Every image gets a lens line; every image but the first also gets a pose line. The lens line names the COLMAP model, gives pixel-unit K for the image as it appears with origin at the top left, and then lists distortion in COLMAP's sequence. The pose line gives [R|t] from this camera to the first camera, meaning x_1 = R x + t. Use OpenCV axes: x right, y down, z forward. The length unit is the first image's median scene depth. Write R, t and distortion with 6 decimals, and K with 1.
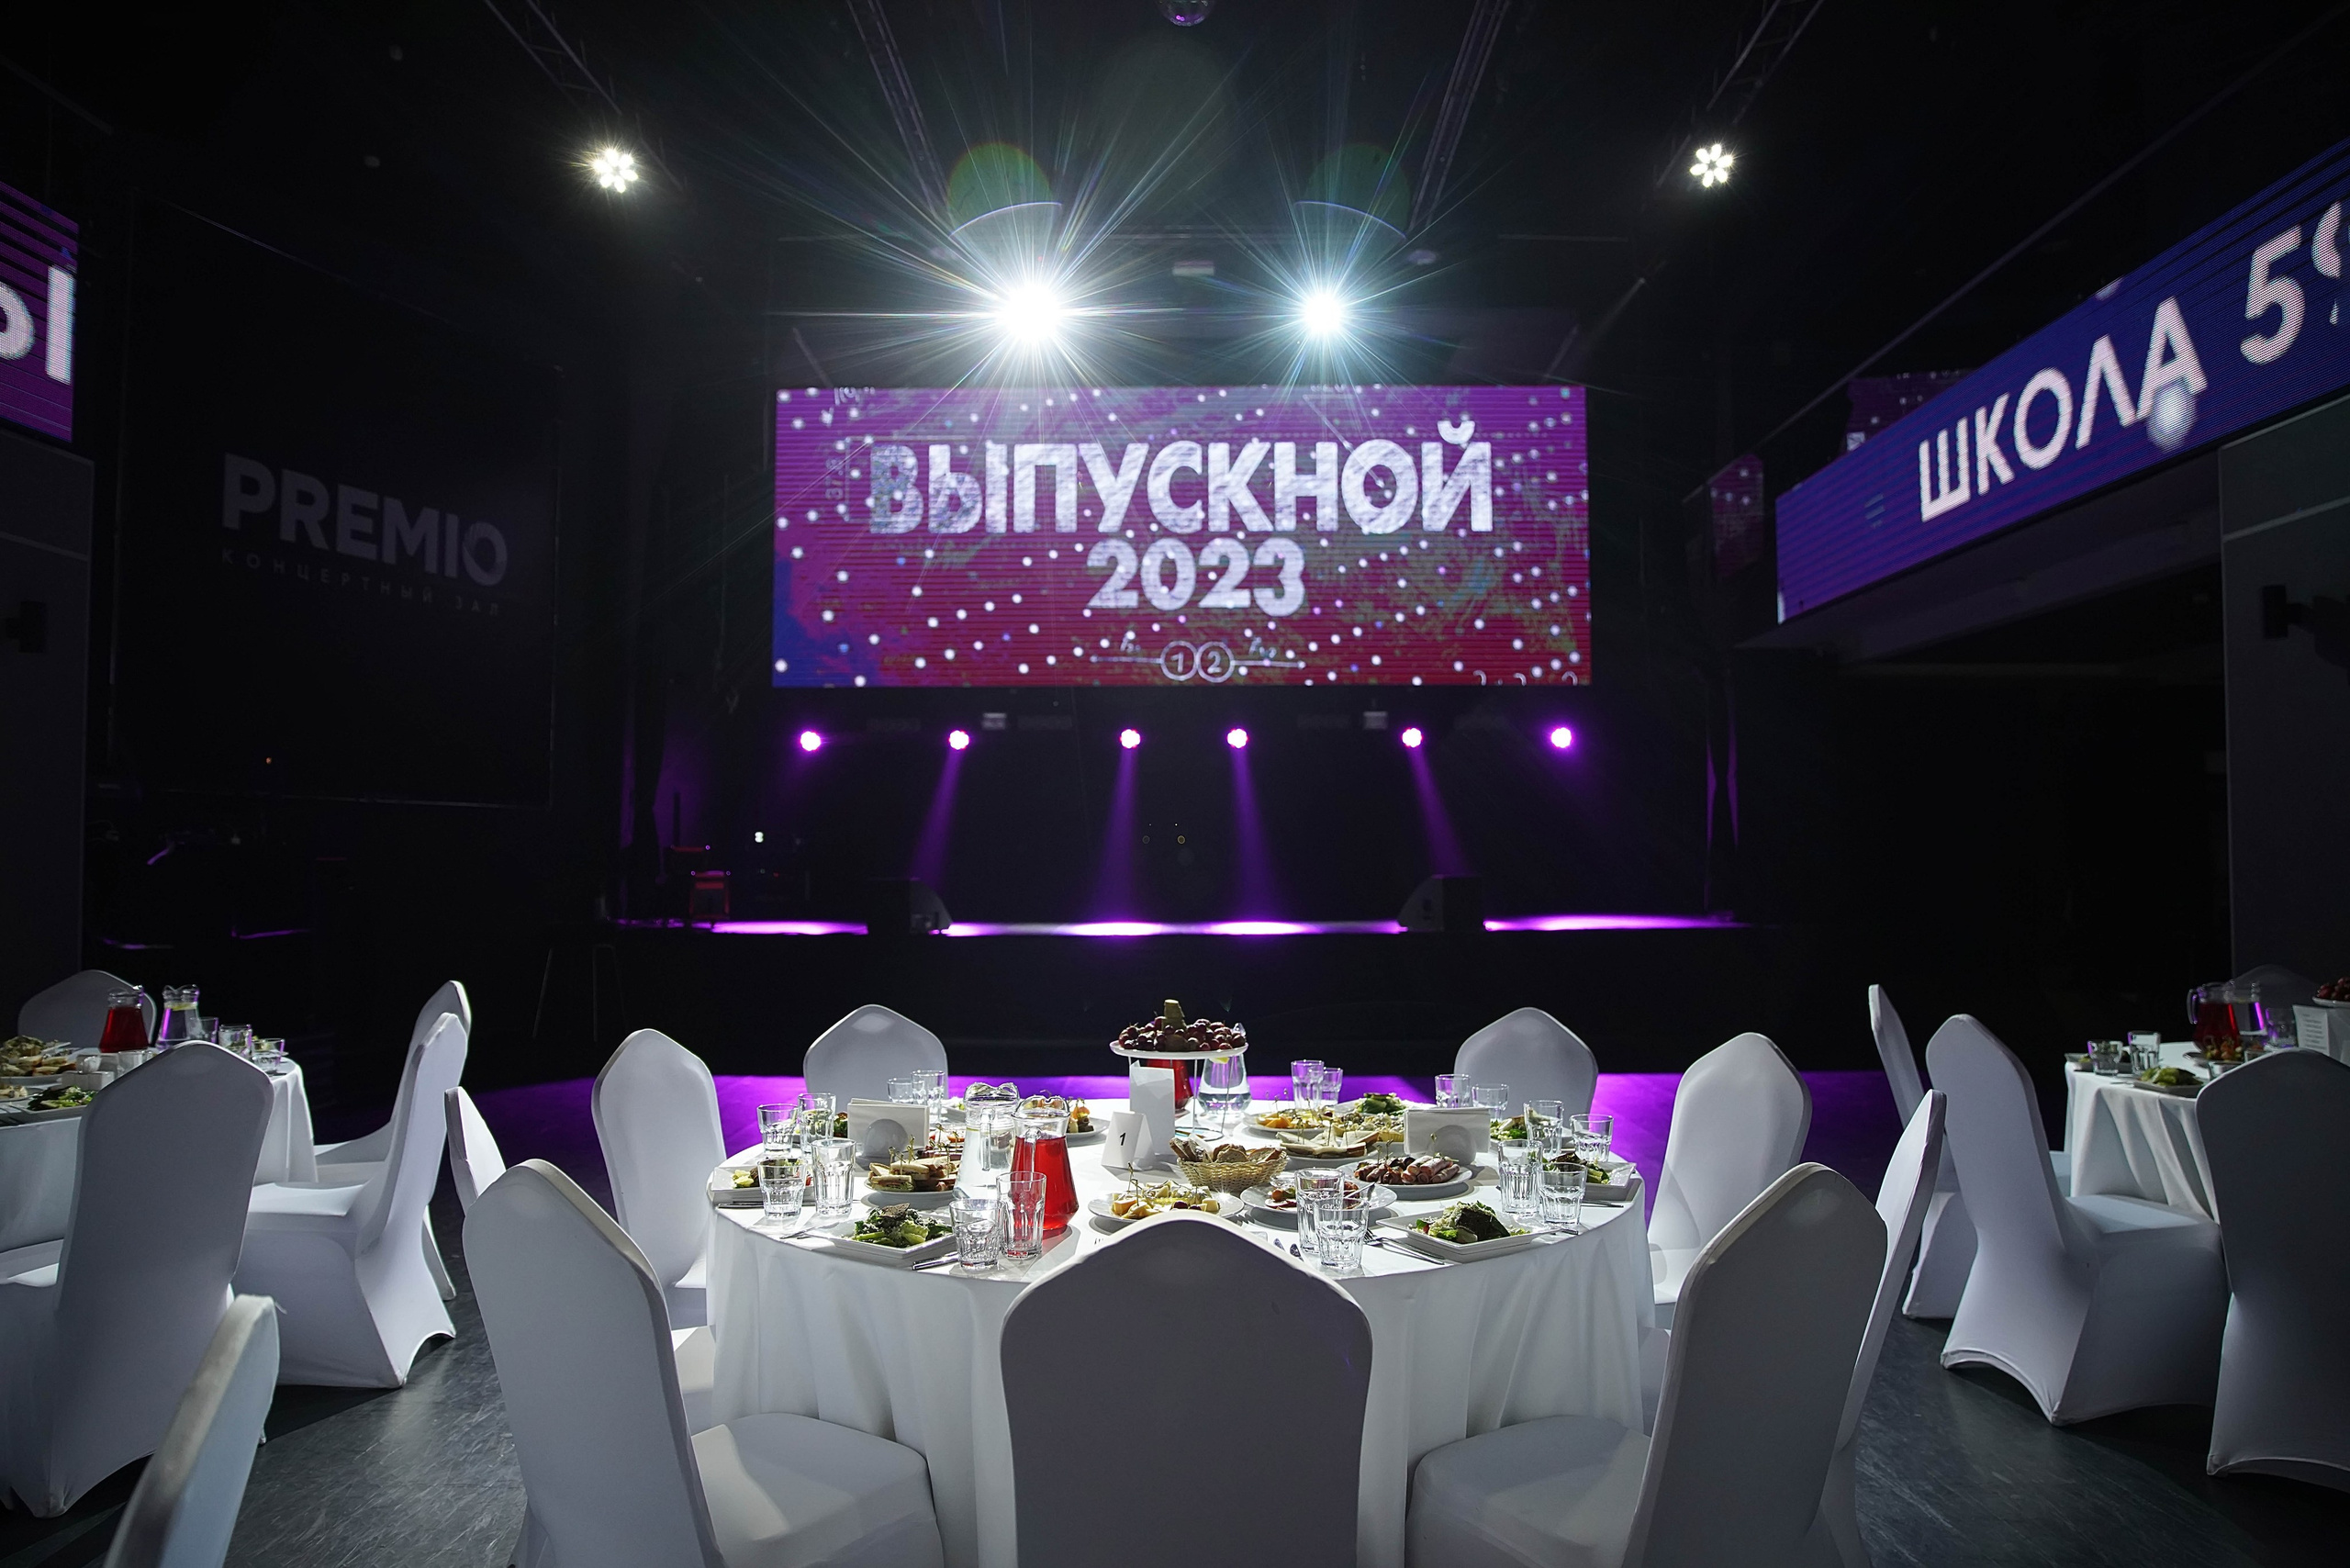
lens RADIAL K [[1599.9, 0, 1163.0], [0, 1599.9, 789.7], [0, 0, 1]] dist [-0.110539, 0.087965]
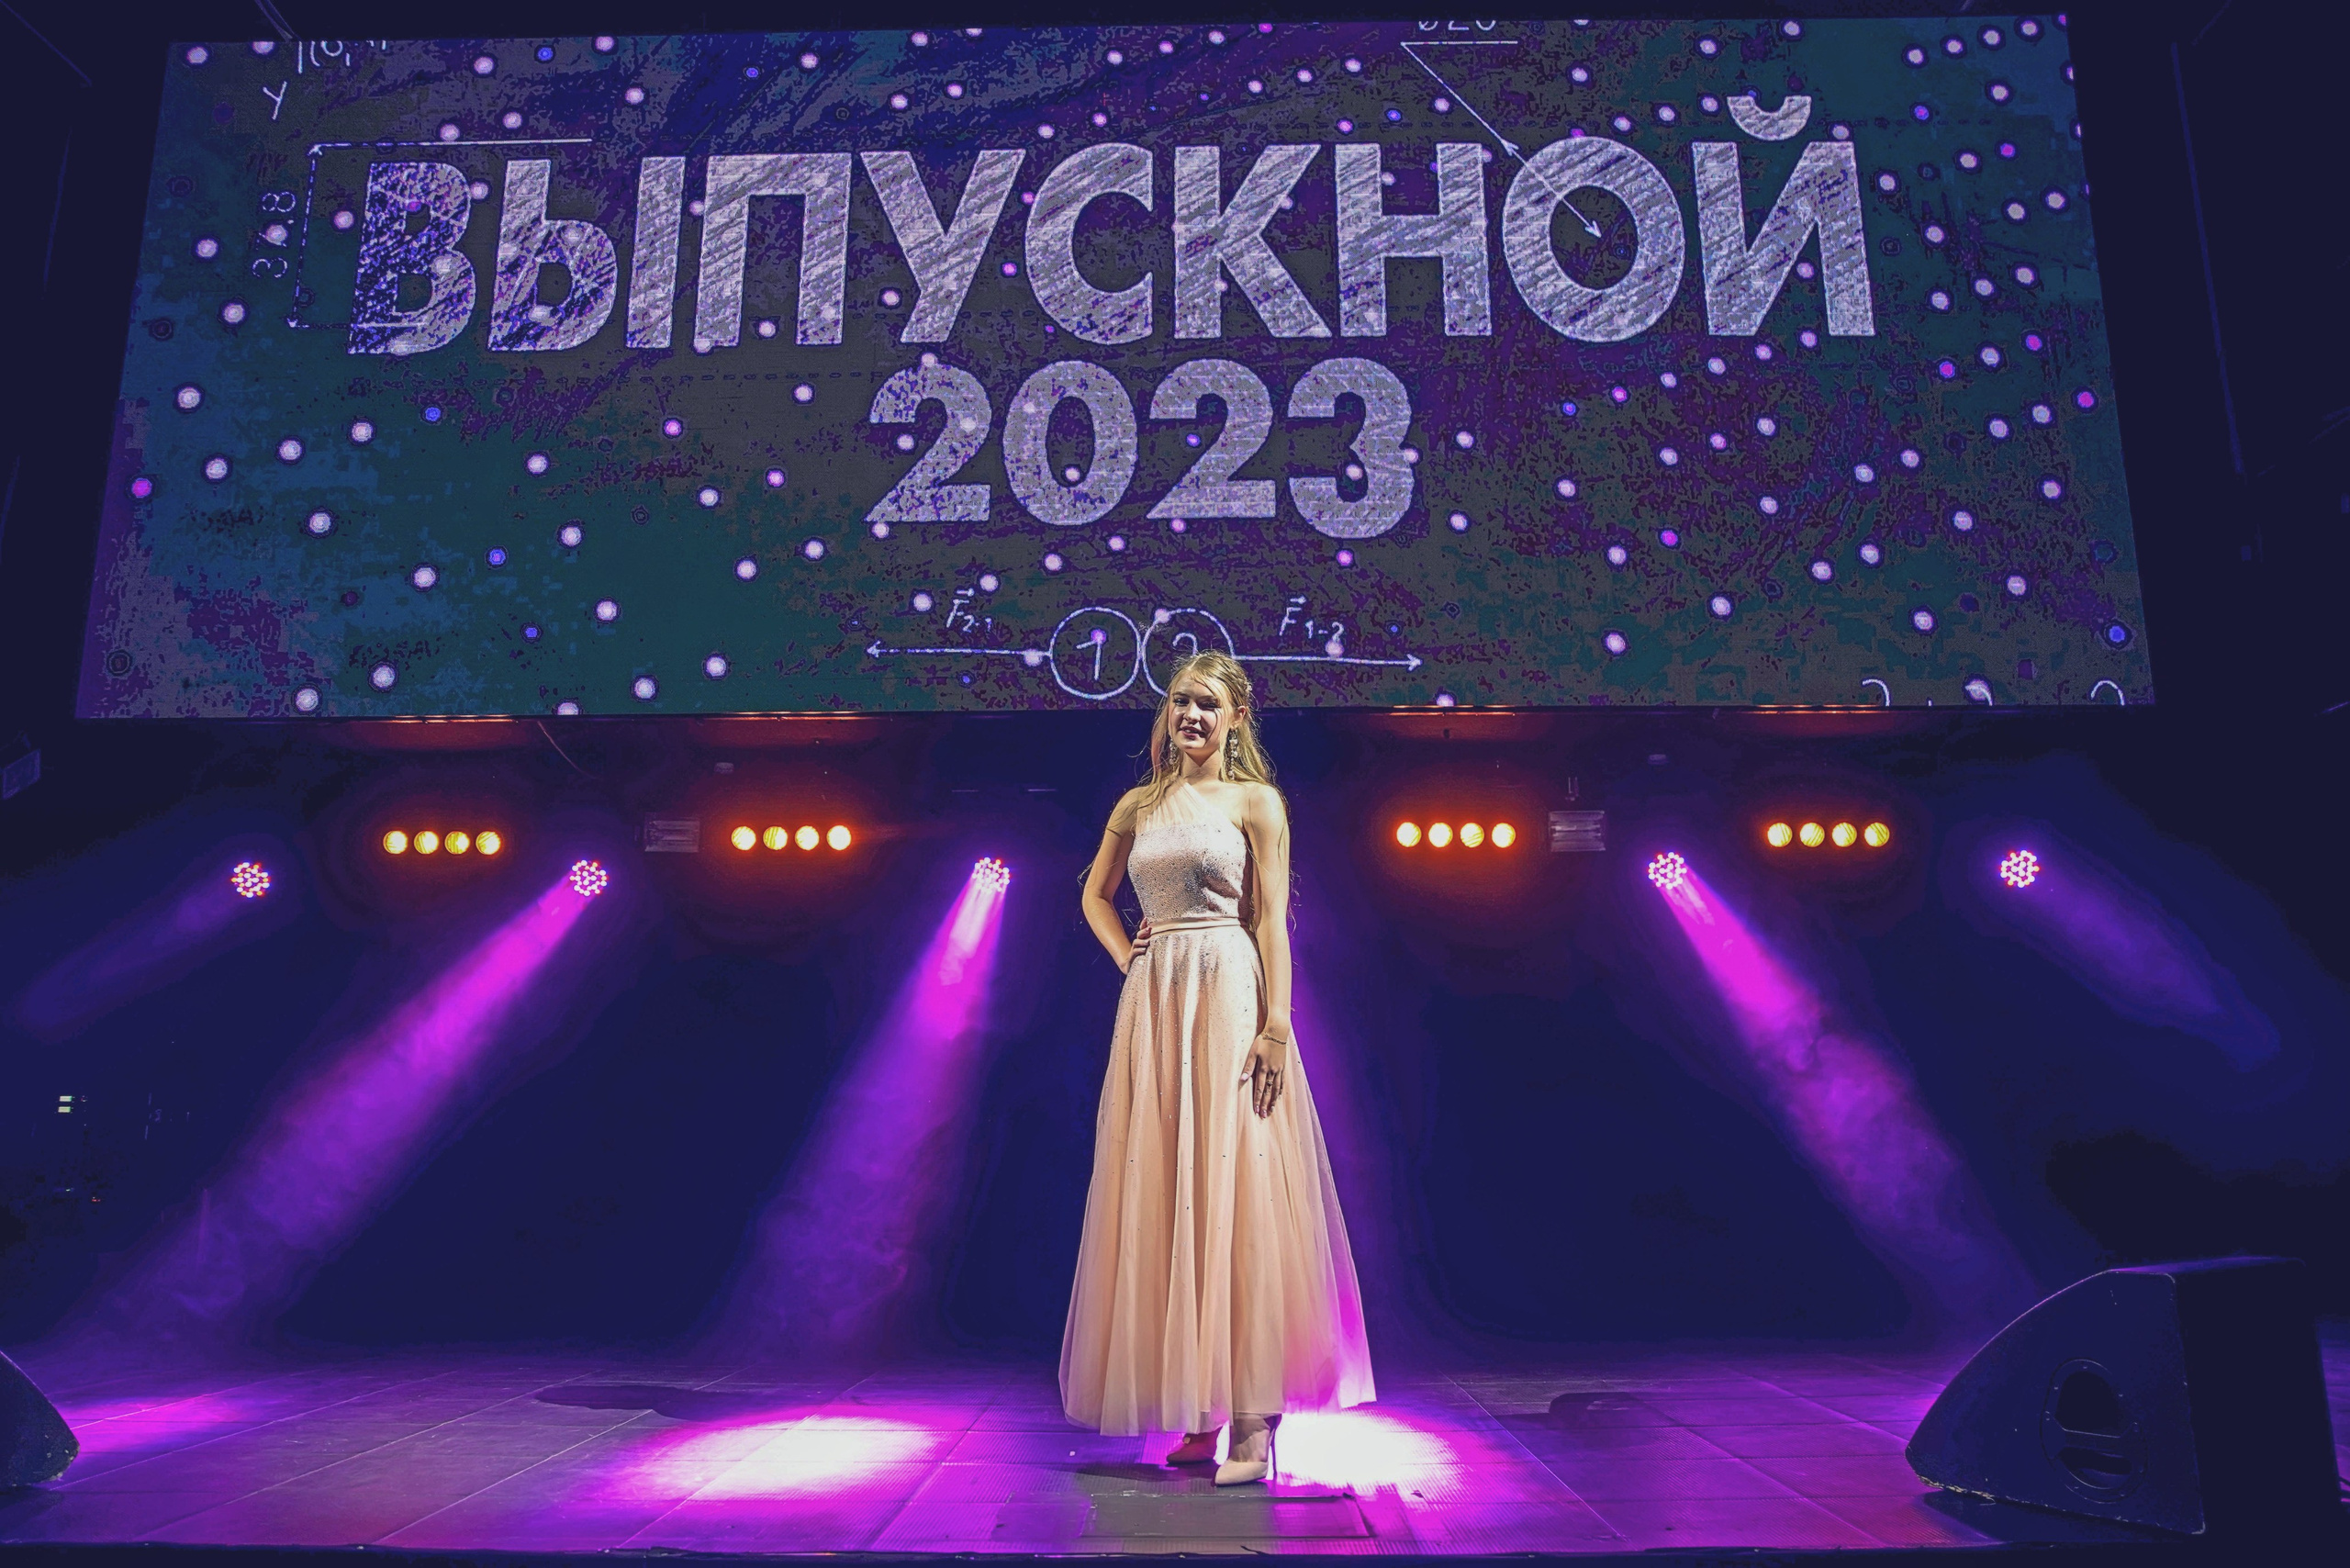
lens RADIAL K [[1743.9, 0, 1159.8], [0, 1743.9, 781.2], [0, 0, 1]] dist [-0.110728, 0.087882]
pose [[0.999946, -0.000754, -0.010353, 0.029971], [-0.001027, 0.985284, -0.170924, 0.021185], [0.010329, 0.170925, 0.985230, 0.590175]]
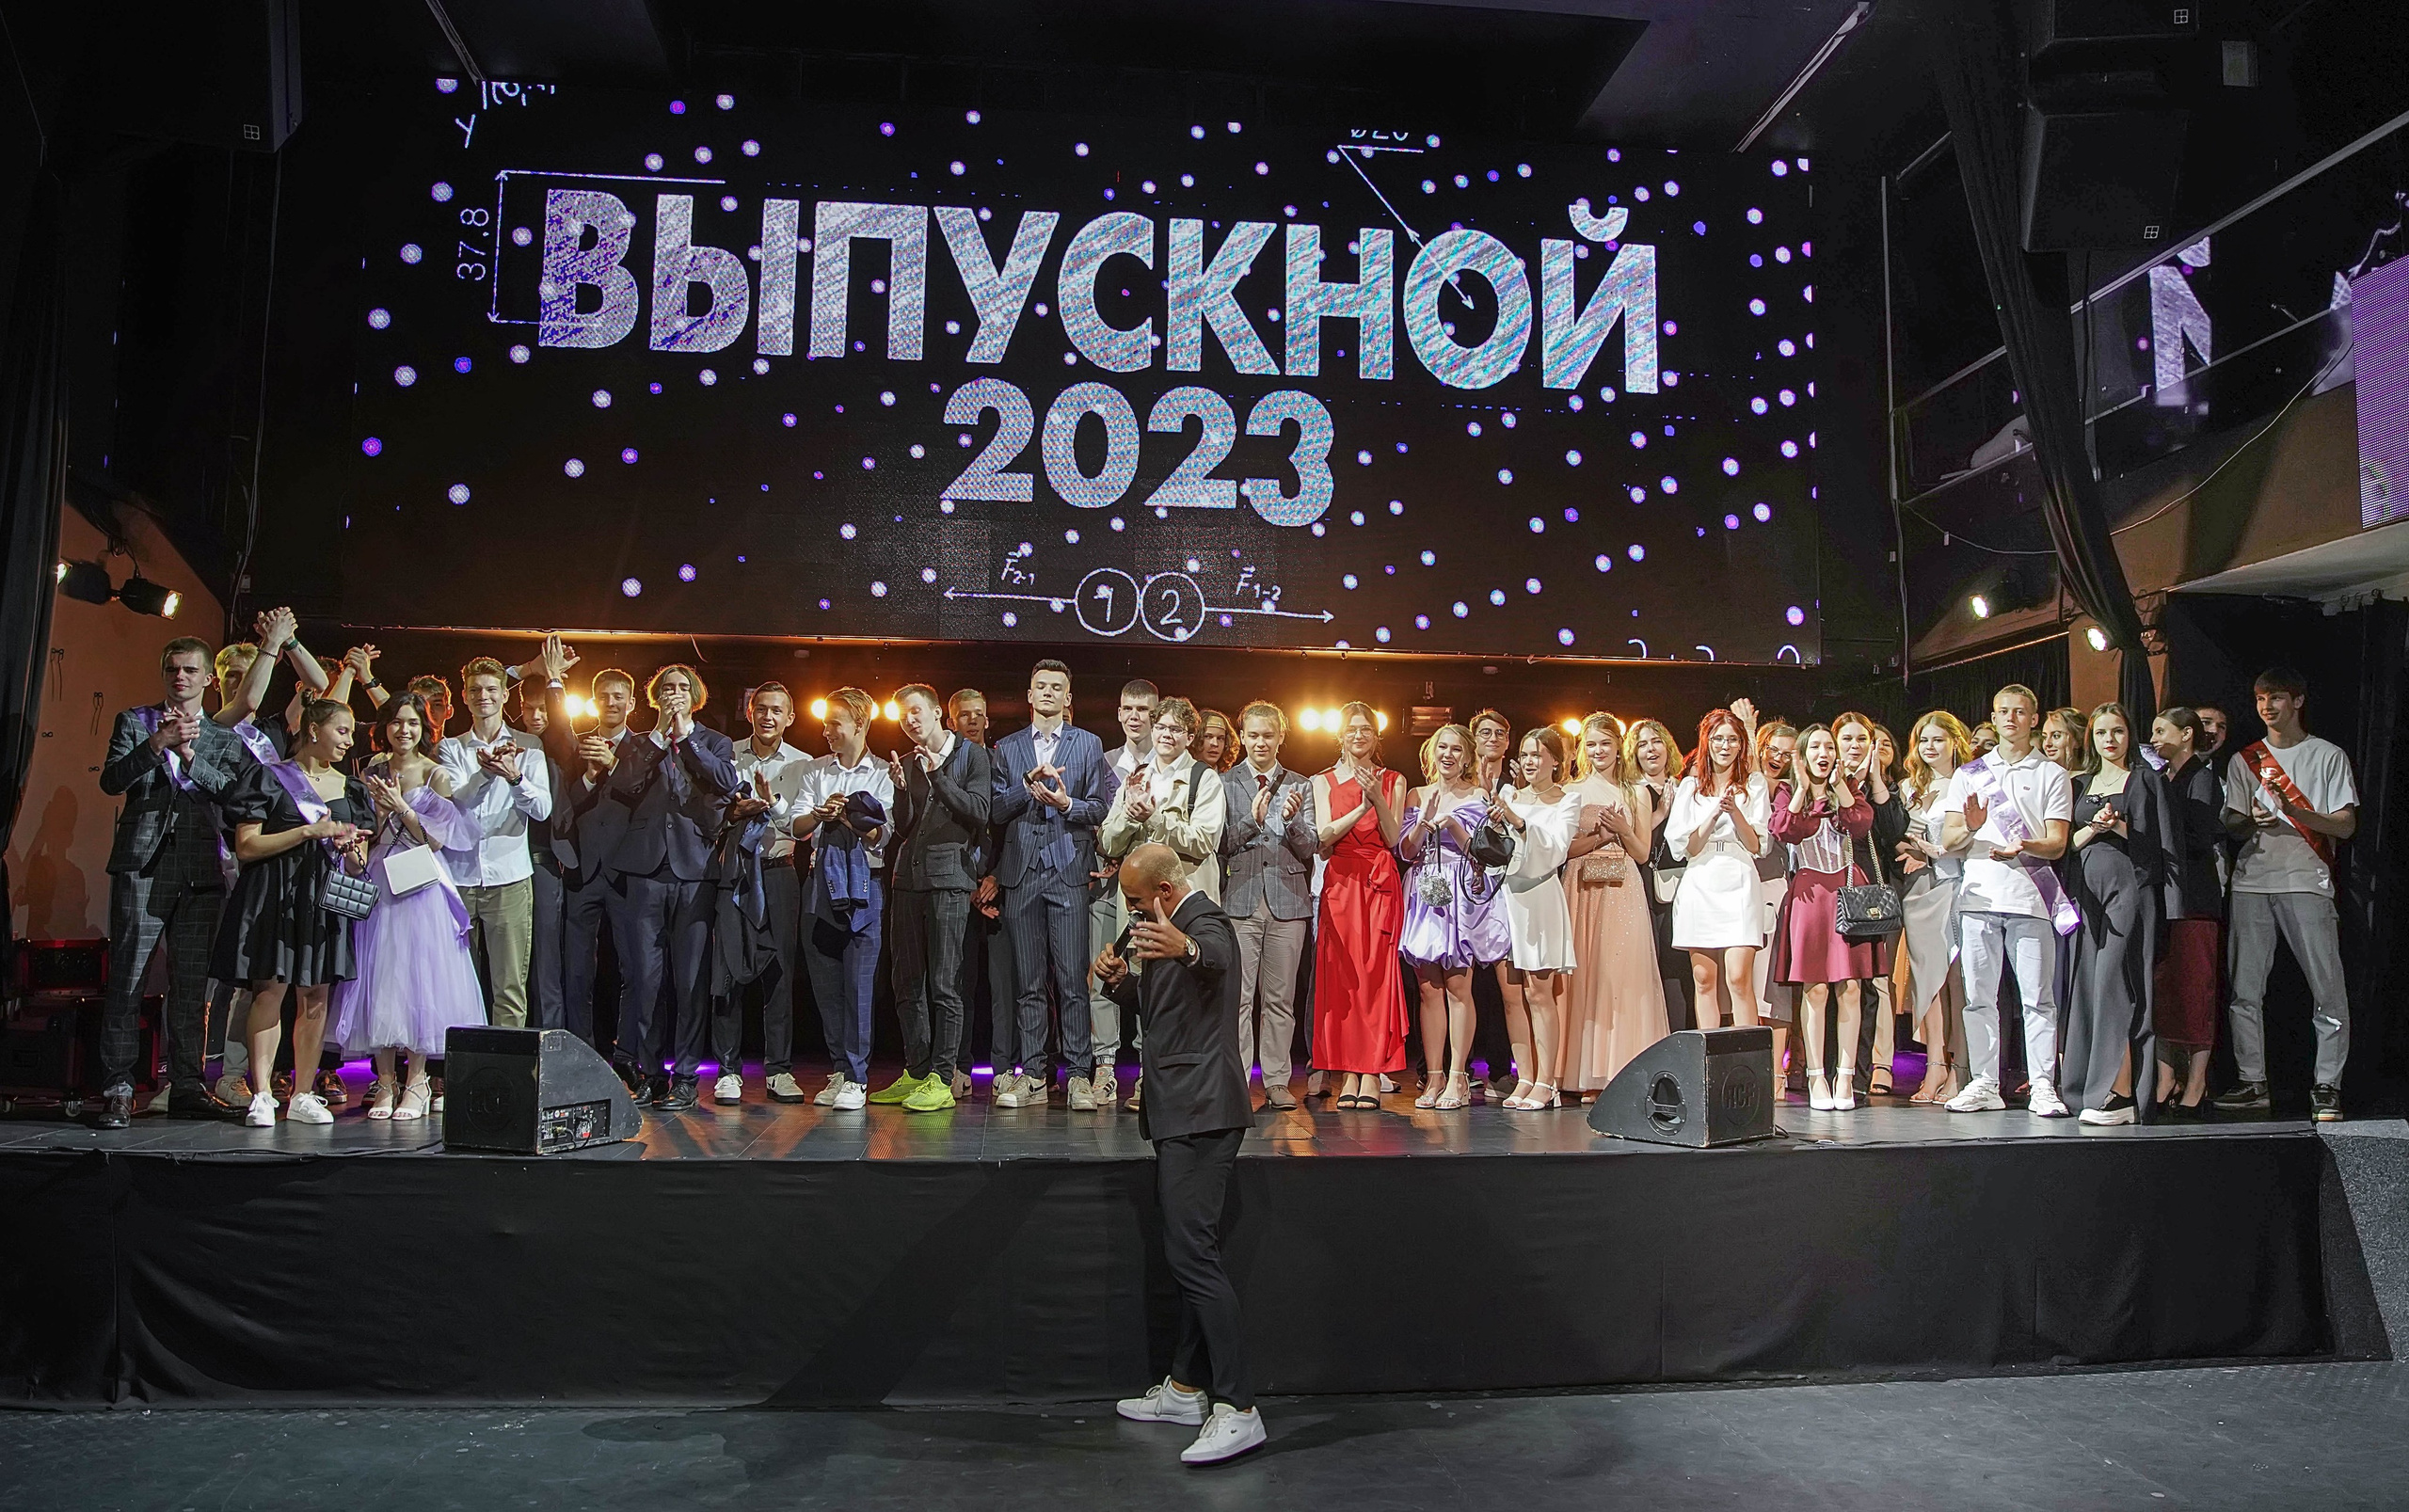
lens RADIAL K [[1821.0, 0, 1226.9], [0, 1821.0, 758.2], [0, 0, 1]] dist [-0.107601, 0.084763]
pose [[0.991644, 0.023913, 0.126766, -0.026642], [-0.018551, 0.998889, -0.043313, -0.001145], [-0.127660, 0.040600, 0.990987, 0.379083]]
